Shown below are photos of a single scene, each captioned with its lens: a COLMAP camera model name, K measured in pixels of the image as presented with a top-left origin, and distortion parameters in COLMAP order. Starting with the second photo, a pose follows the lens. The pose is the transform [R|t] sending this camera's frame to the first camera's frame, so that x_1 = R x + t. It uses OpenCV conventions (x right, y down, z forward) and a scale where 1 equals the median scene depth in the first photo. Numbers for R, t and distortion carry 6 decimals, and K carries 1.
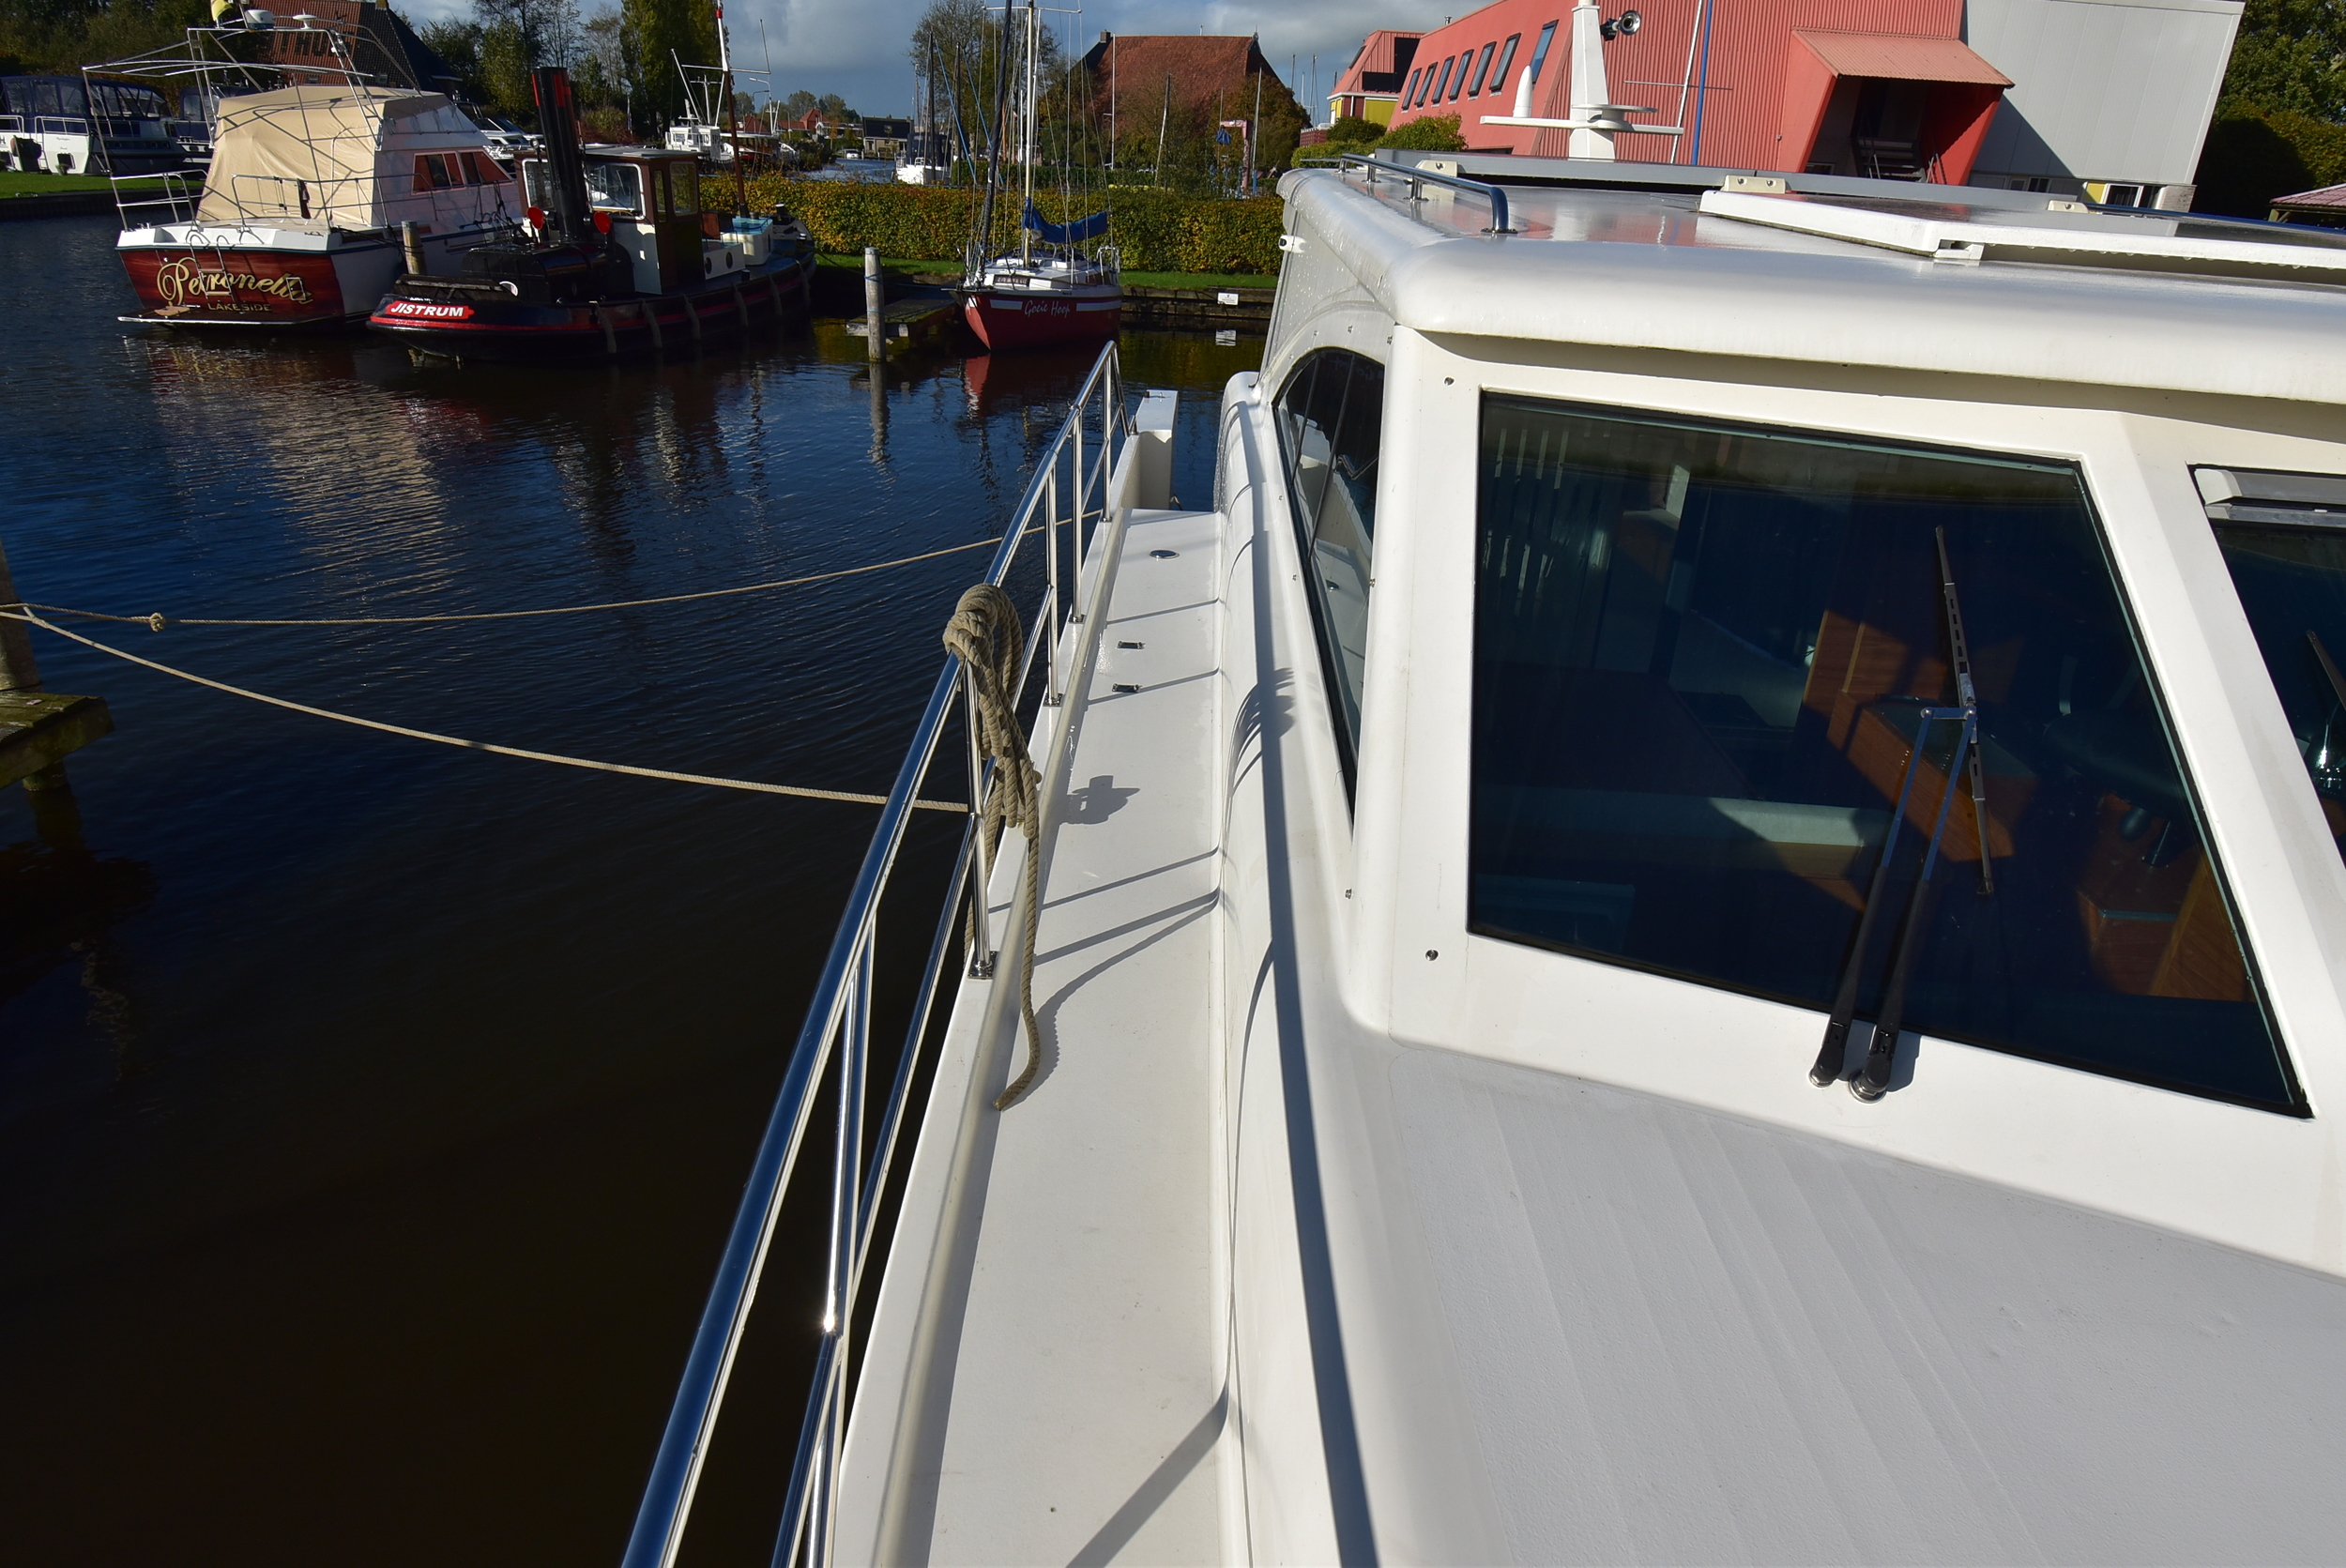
lens RADIAL K [[1398.3, 0, 1173.4], [0, 1398.3, 786.8], [0, 0, 1]] dist [0.014784, -0.026679]
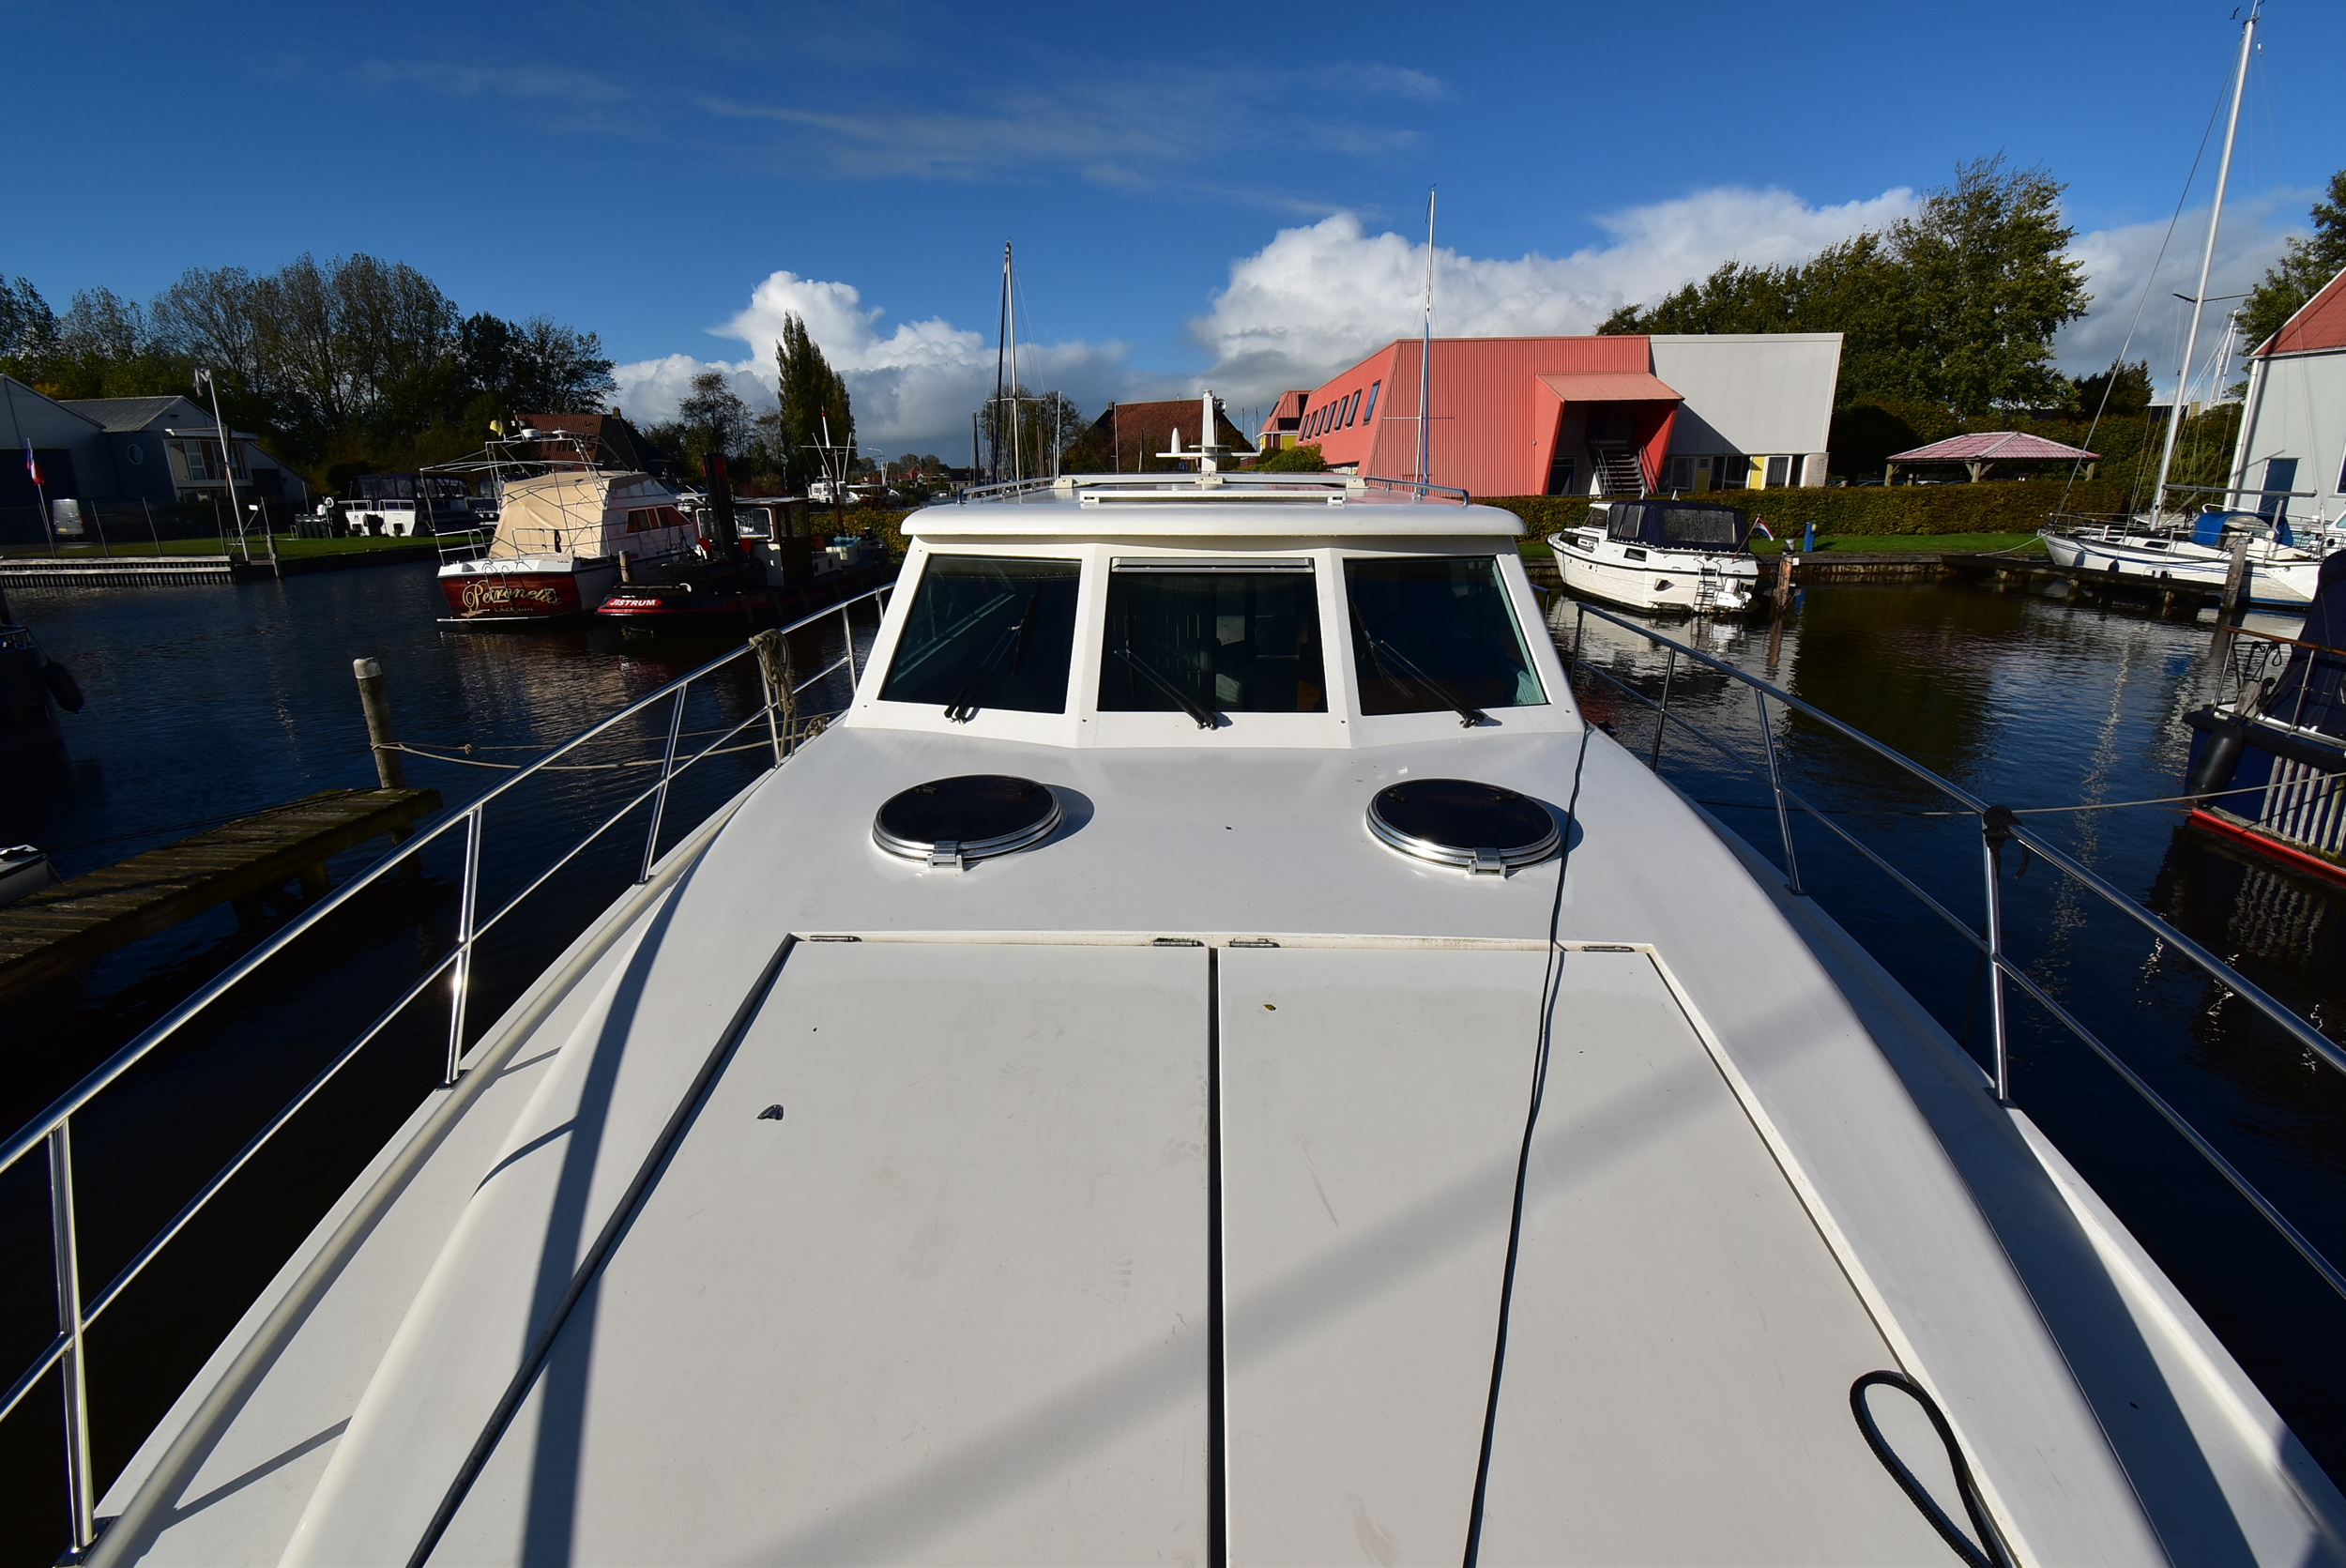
lens RADIAL K [[1043.3, 0, 1173.0], [0, 1043.3, 784.0], [0, 0, 1]] dist [0.020675, -0.023489]
pose [[0.998111, -0.058807, -0.017800, 0.074946], [0.055733, 0.988494, -0.140619, 0.054373], [0.025865, 0.139361, 0.989904, -0.112305]]
